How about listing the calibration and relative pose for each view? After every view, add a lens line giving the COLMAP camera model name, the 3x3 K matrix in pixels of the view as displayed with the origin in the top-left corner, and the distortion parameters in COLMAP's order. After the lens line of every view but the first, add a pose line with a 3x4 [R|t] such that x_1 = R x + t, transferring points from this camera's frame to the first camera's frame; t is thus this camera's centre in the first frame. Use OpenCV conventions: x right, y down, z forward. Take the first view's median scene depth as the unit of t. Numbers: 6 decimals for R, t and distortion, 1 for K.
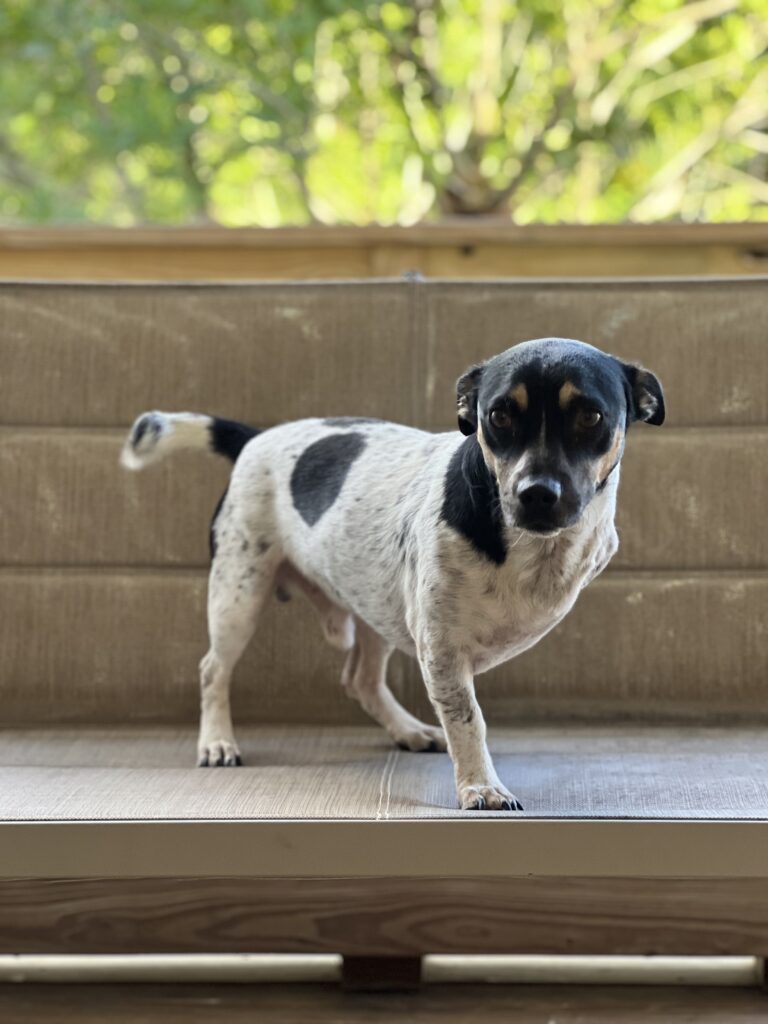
lens RADIAL K [[2285.3, 0, 405.4], [0, 2285.3, 473.8], [0, 0, 1]] dist [0.080058, 0.377544]
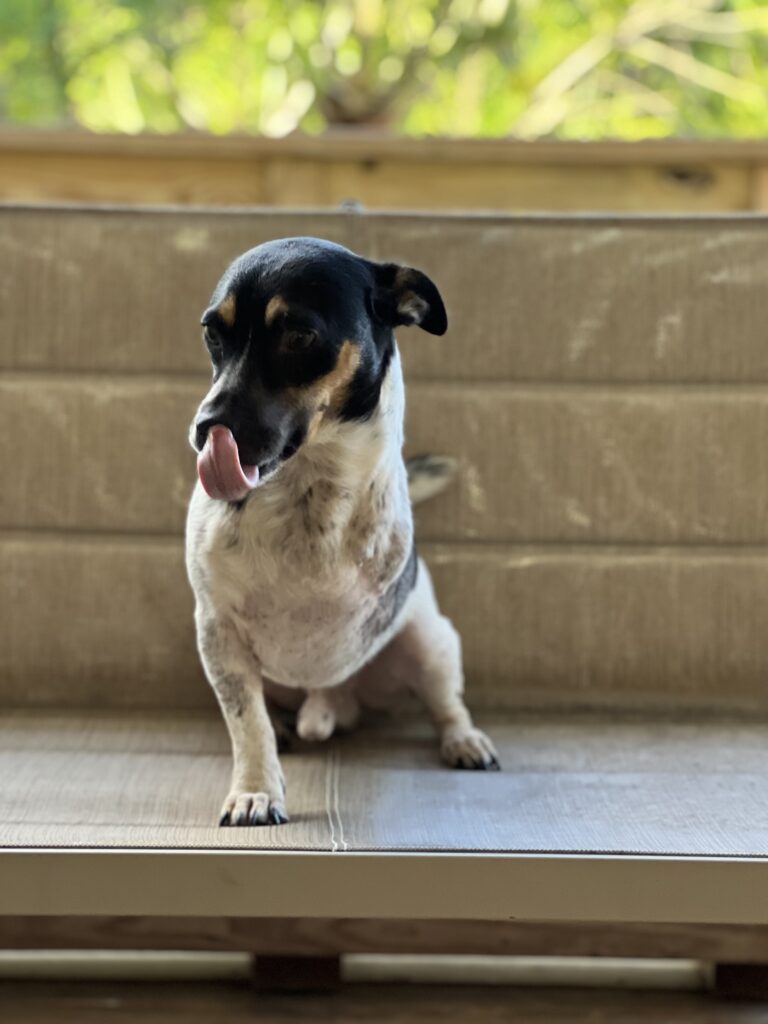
lens RADIAL K [[2289.1, 0, 340.5], [0, 2289.1, 550.8], [0, 0, 1]] dist [0.077917, 0.627802]
pose [[0.999094, 0.015541, 0.039629, -0.034711], [-0.018472, 0.997034, 0.074709, -0.019972], [-0.038351, -0.075373, 0.996418, 0.111943]]
